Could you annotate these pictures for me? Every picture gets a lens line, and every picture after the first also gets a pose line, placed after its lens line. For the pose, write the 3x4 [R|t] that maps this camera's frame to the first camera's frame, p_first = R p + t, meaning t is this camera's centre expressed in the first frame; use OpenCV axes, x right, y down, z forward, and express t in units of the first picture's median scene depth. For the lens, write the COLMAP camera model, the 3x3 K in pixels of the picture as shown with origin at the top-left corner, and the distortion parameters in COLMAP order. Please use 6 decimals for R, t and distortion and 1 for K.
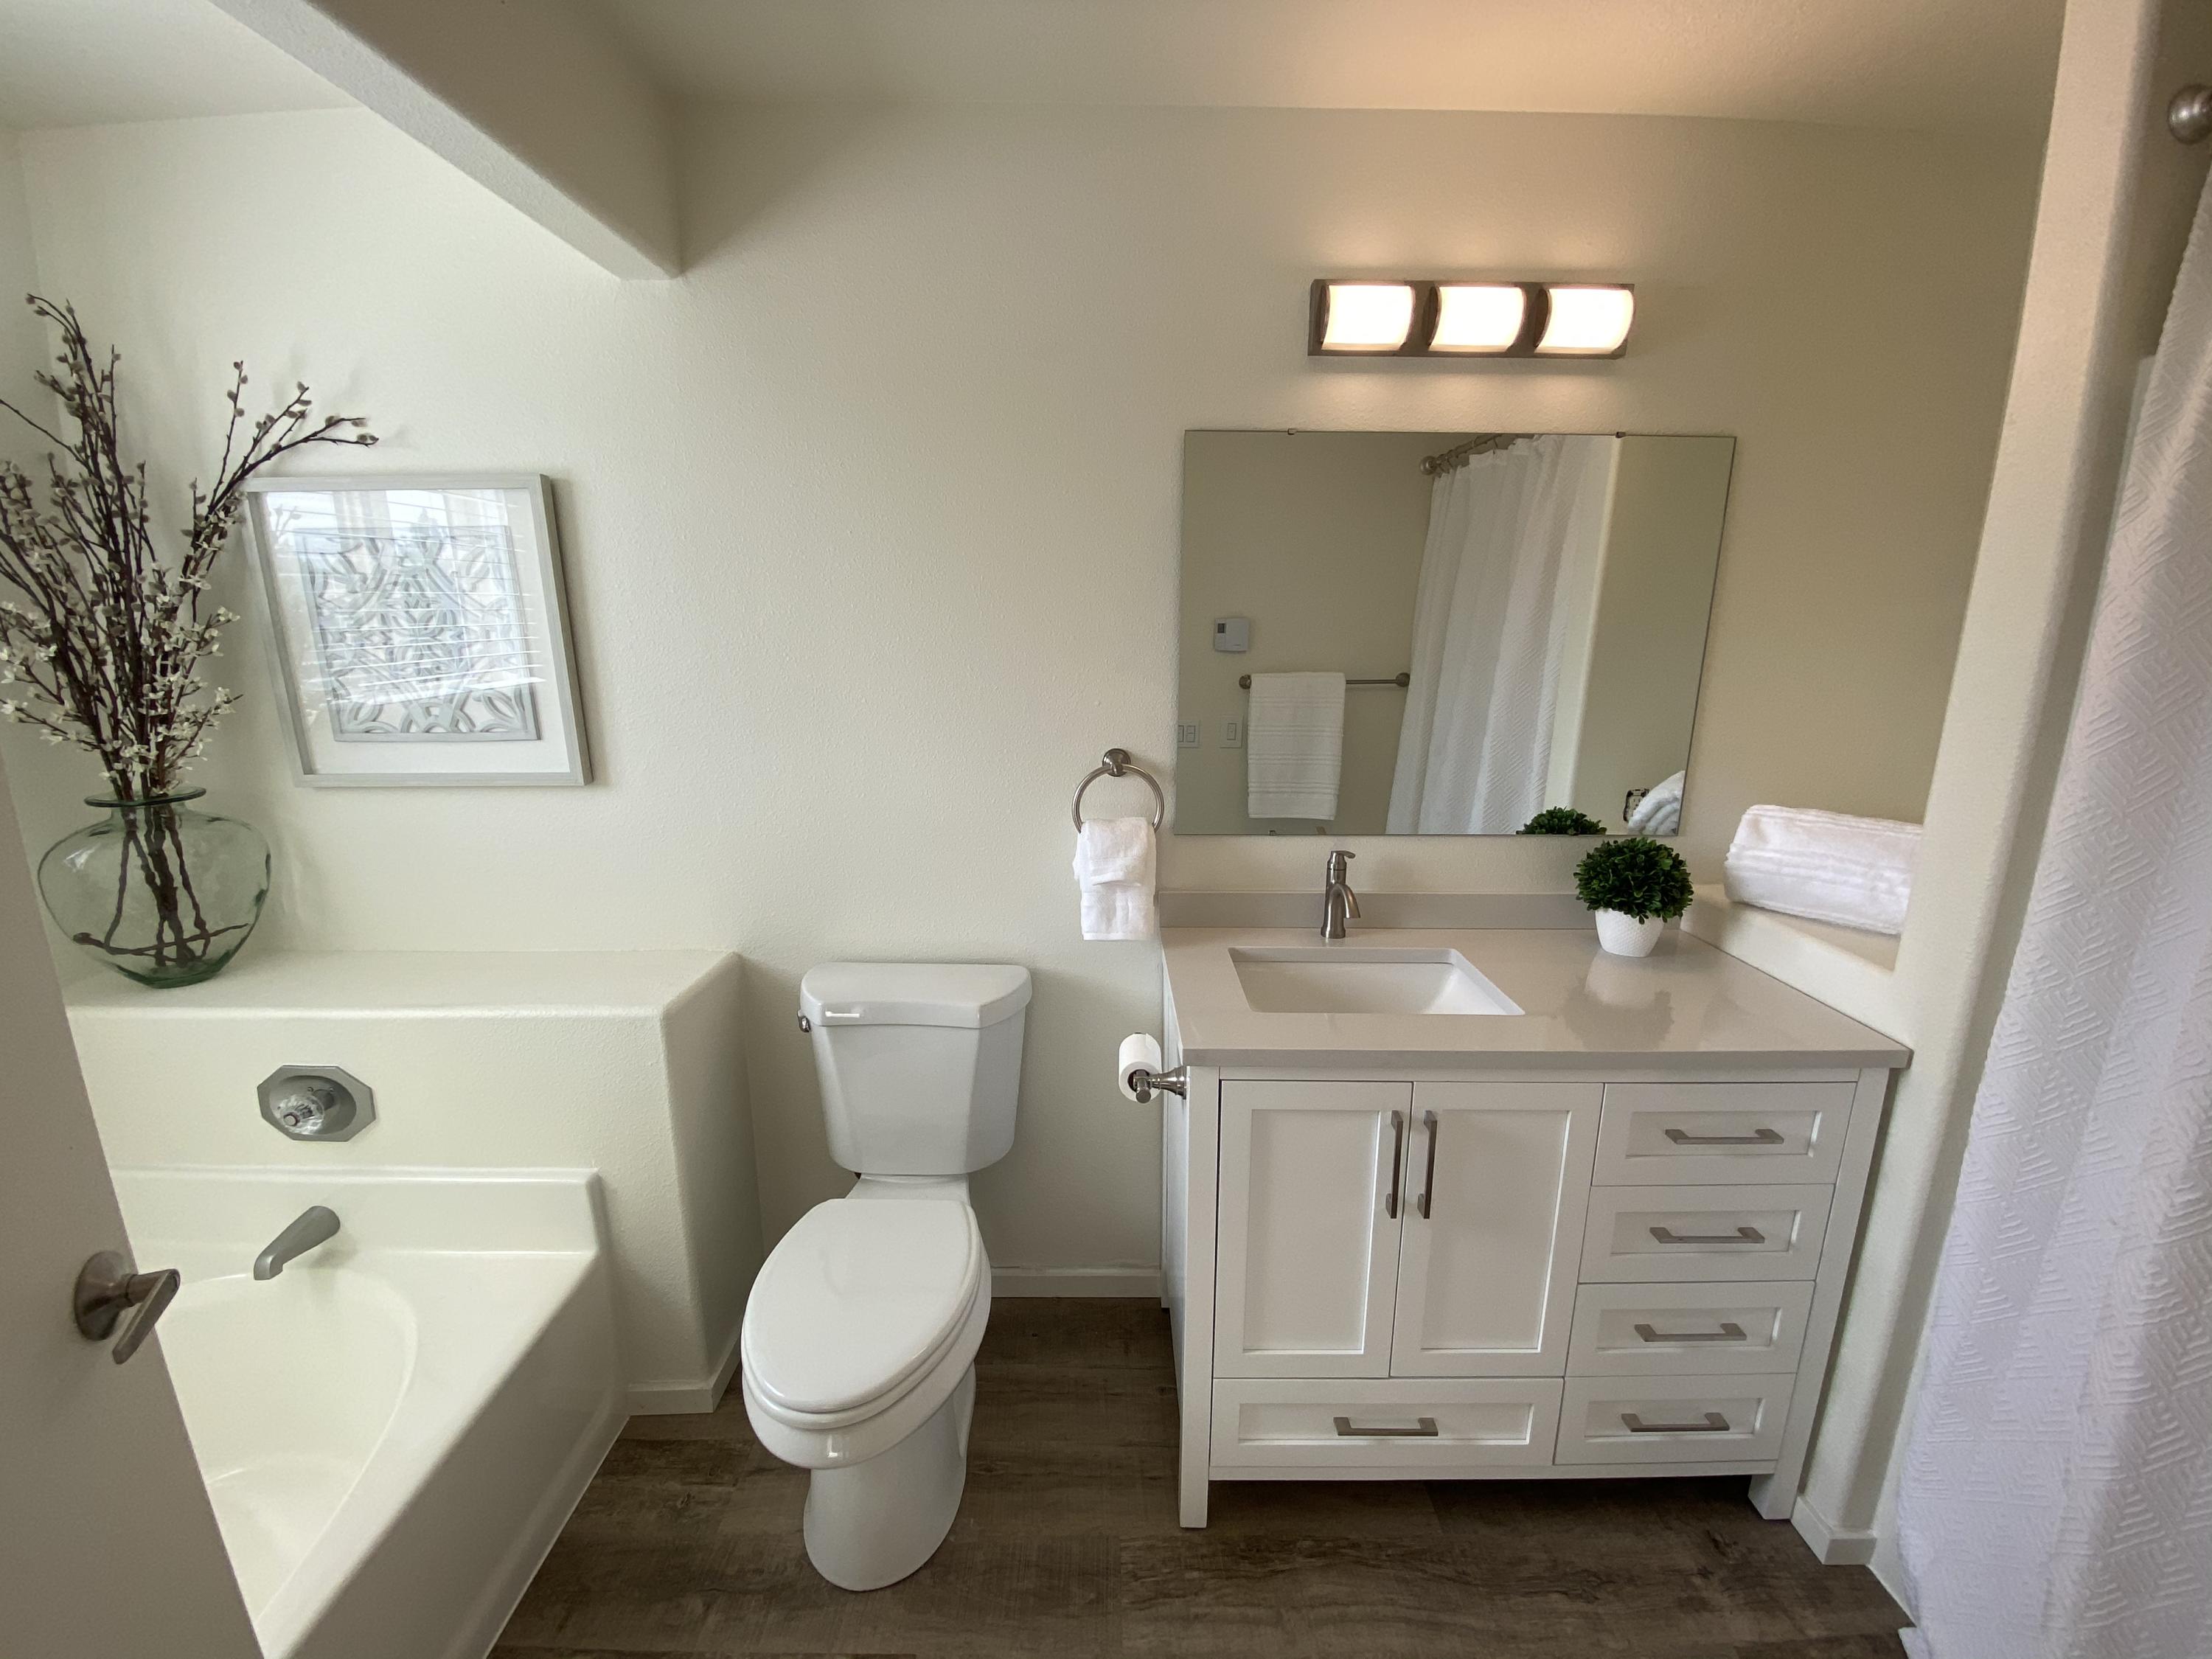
lens RADIAL K [[894.9, 0, 1105.6], [0, 894.9, 838.6], [0, 0, 1]] dist [0.012277, -0.012798]
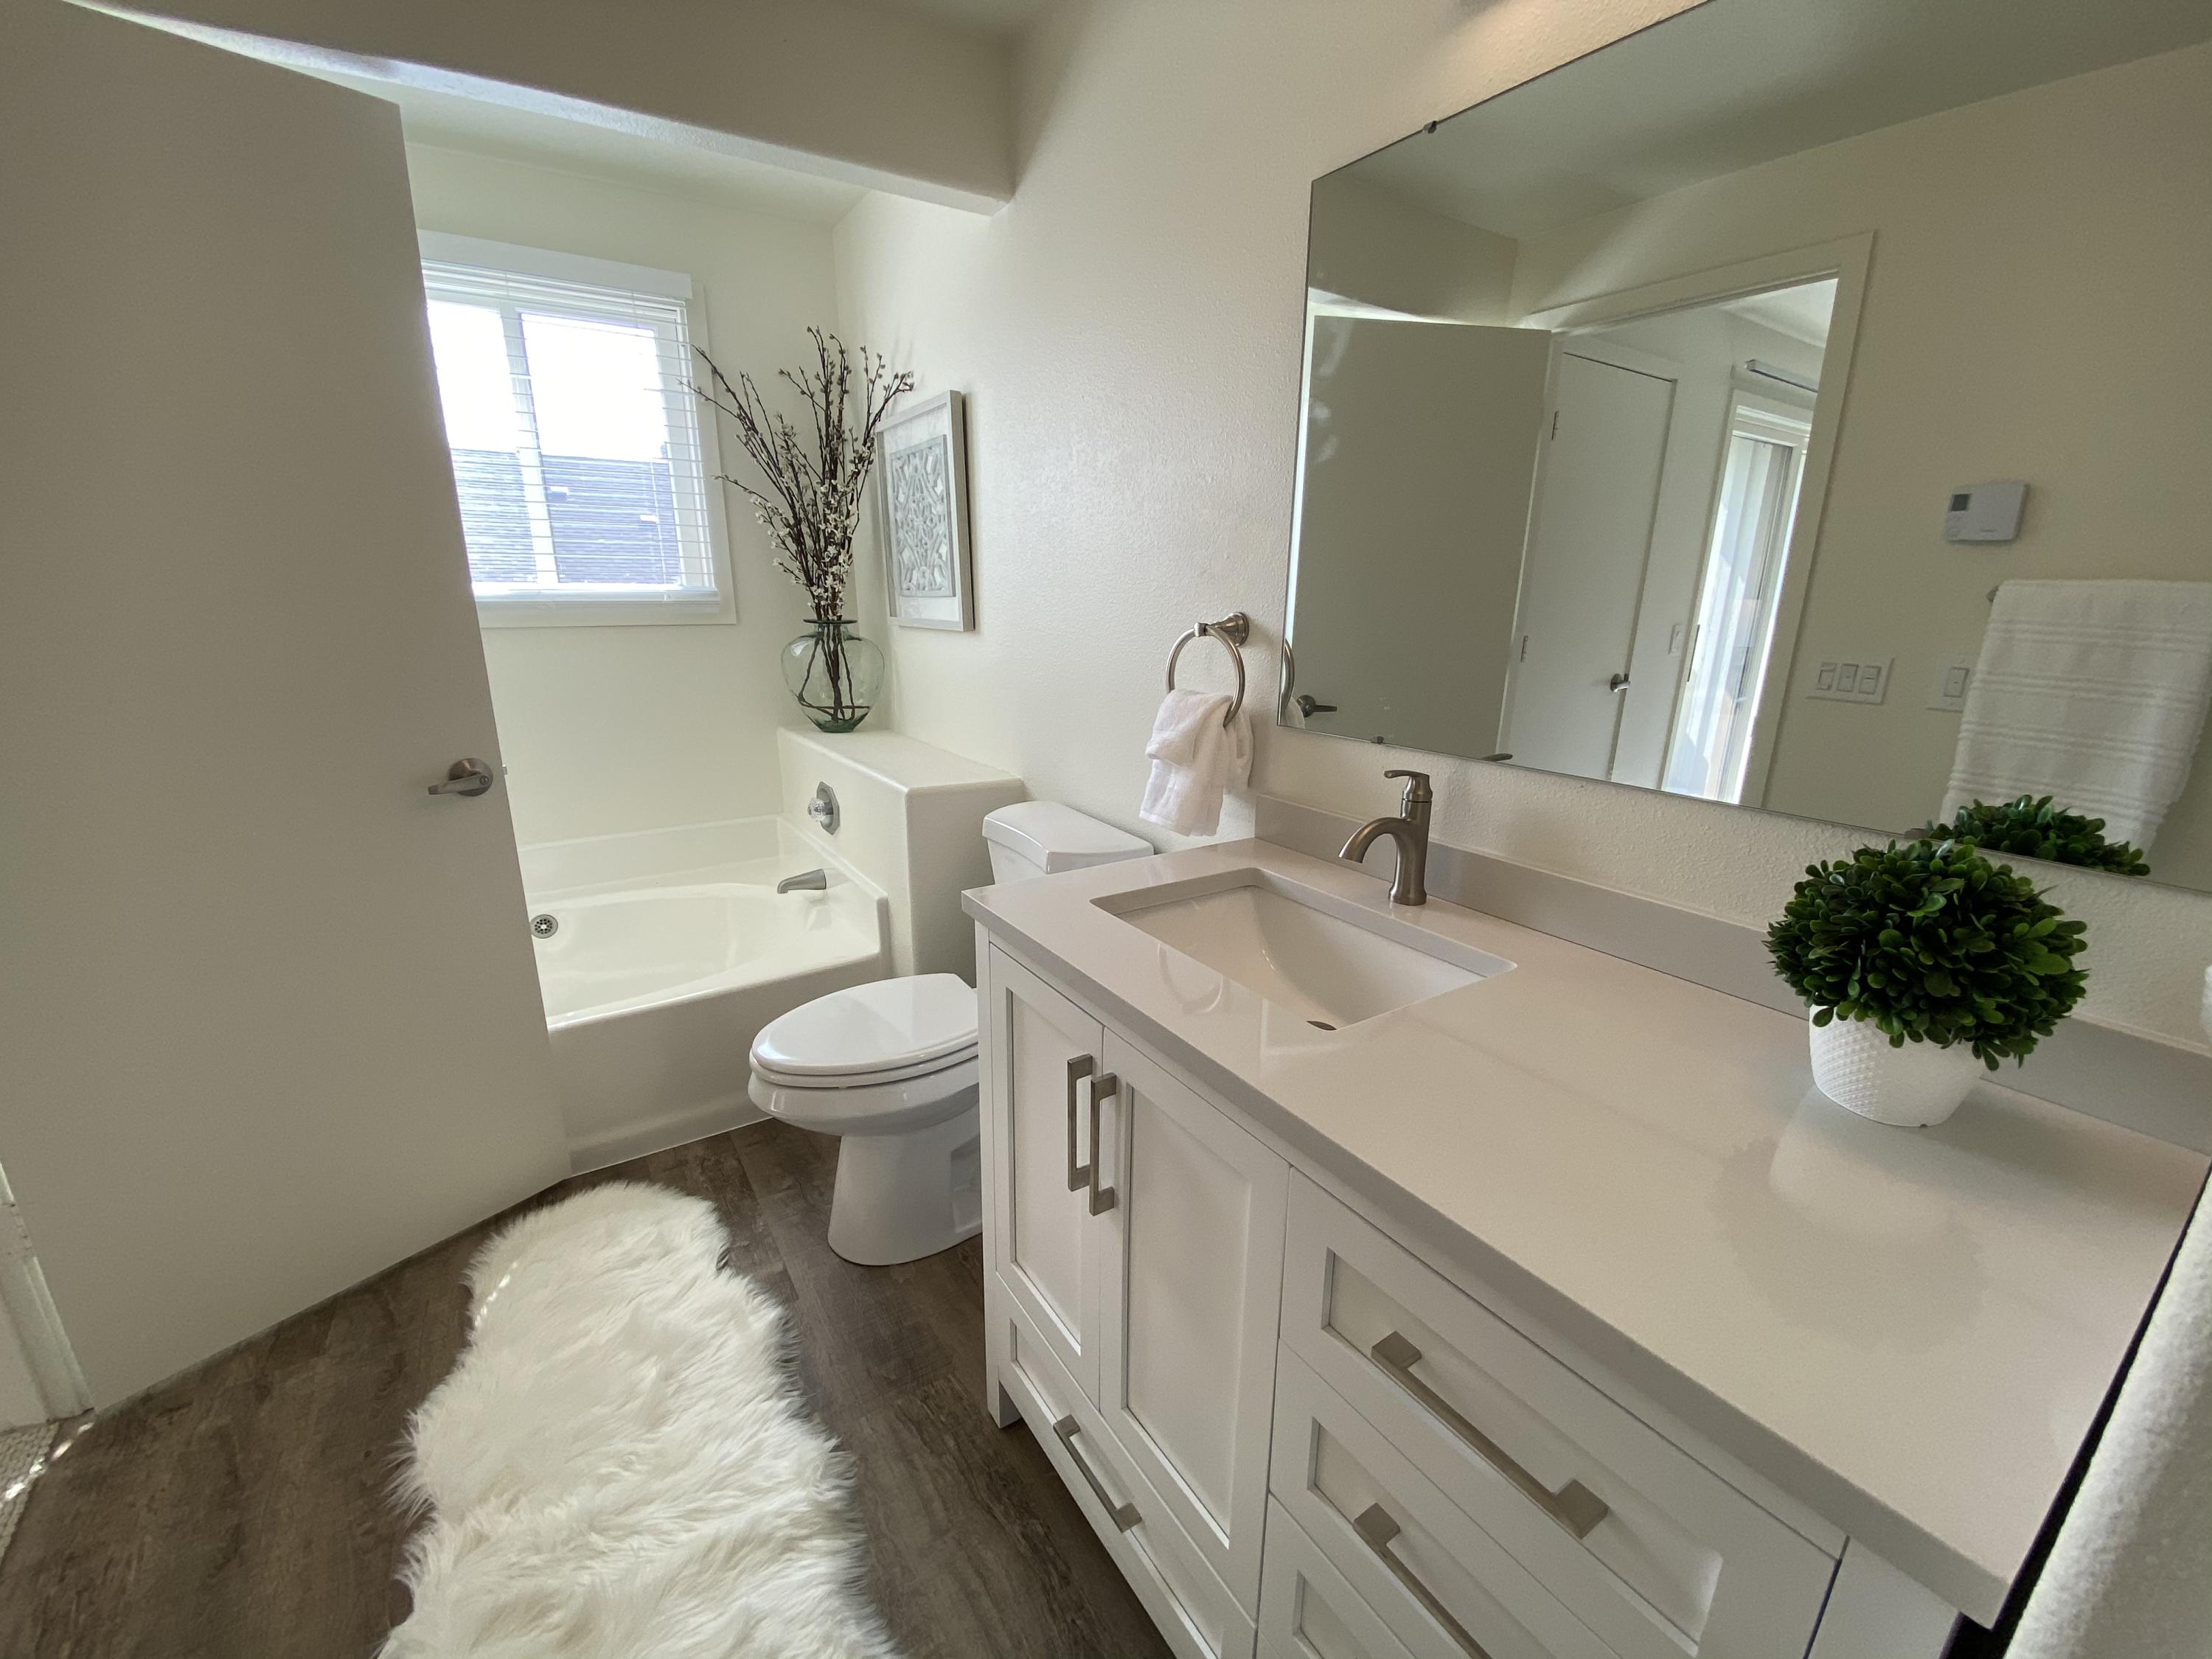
lens RADIAL K [[895.4, 0, 1106.0], [0, 895.4, 829.5], [0, 0, 1]] dist [0.007774, -0.013105]
pose [[0.547306, 0.221335, -0.807135, 0.720689], [-0.192142, 0.971867, 0.136219, 0.008795], [0.814578, 0.080531, 0.574436, 0.457767]]
